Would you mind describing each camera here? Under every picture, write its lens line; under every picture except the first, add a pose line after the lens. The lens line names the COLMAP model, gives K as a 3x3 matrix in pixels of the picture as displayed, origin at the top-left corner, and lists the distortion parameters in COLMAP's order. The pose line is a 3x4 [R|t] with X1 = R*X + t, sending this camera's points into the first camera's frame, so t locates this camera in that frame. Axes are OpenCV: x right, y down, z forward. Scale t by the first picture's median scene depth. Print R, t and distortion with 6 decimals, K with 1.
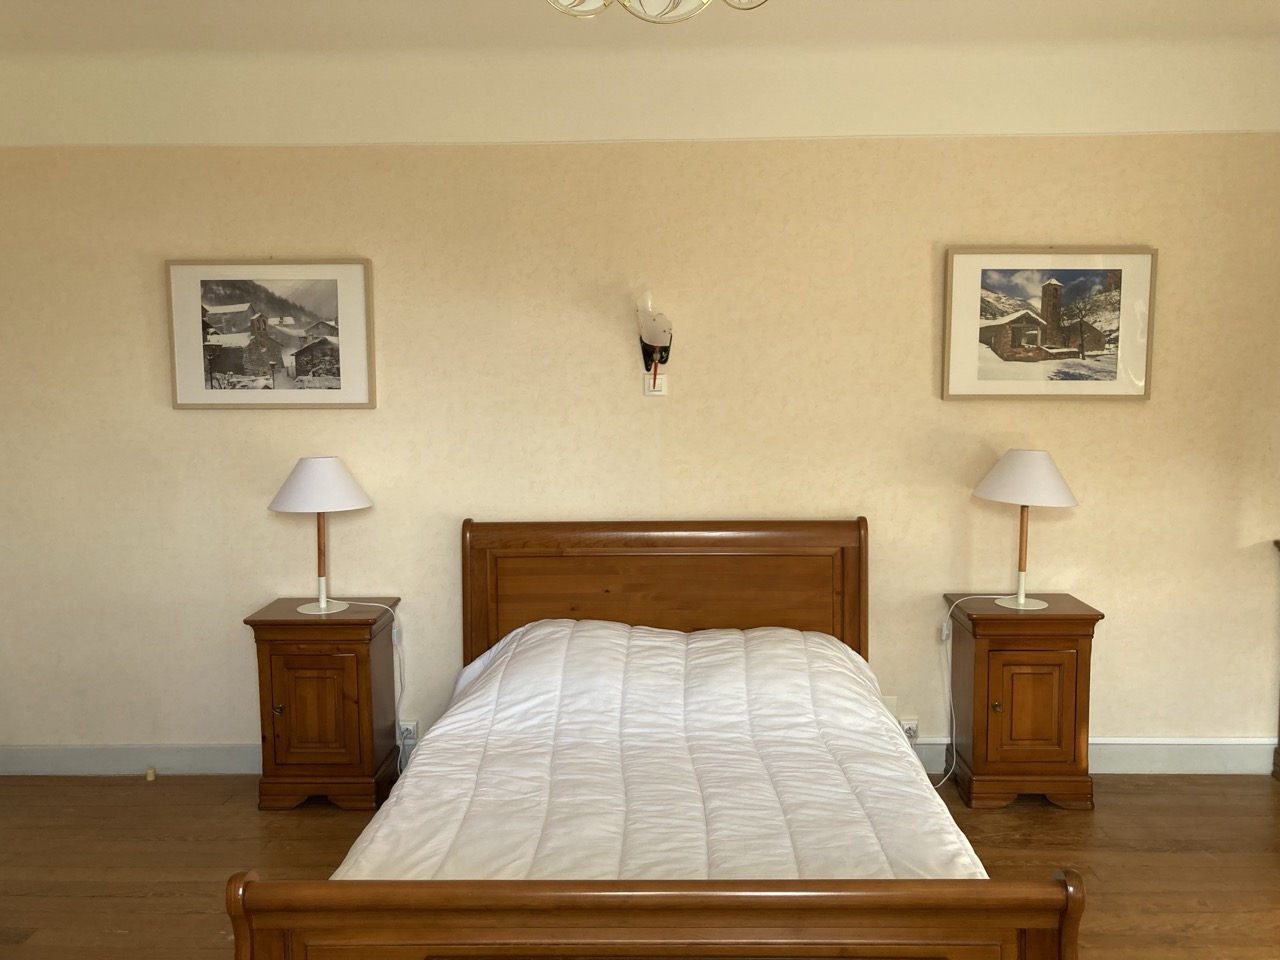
lens RADIAL K [[1055.6, 0, 639.1], [0, 1055.6, 451.3], [0, 0, 1]] dist [0.067673, -0.108464]
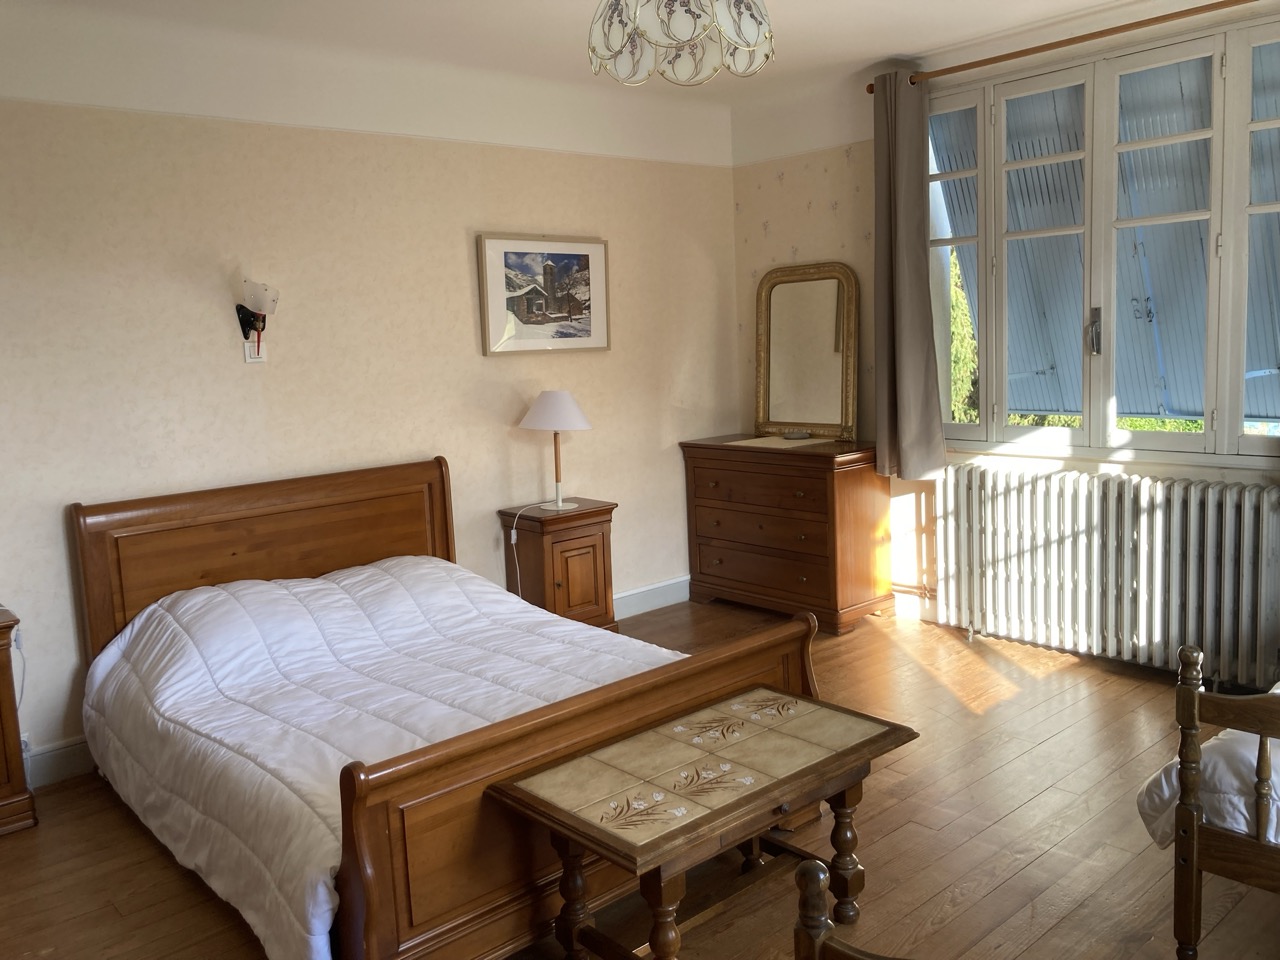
lens RADIAL K [[1052.9, 0, 630.2], [0, 1052.9, 475.1], [0, 0, 1]] dist [0.038958, -0.004916]
pose [[0.731816, -0.116673, 0.671441, -0.445877], [0.085796, 0.993170, 0.079067, 0.007059], [-0.676080, -0.000256, 0.736828, -0.030098]]
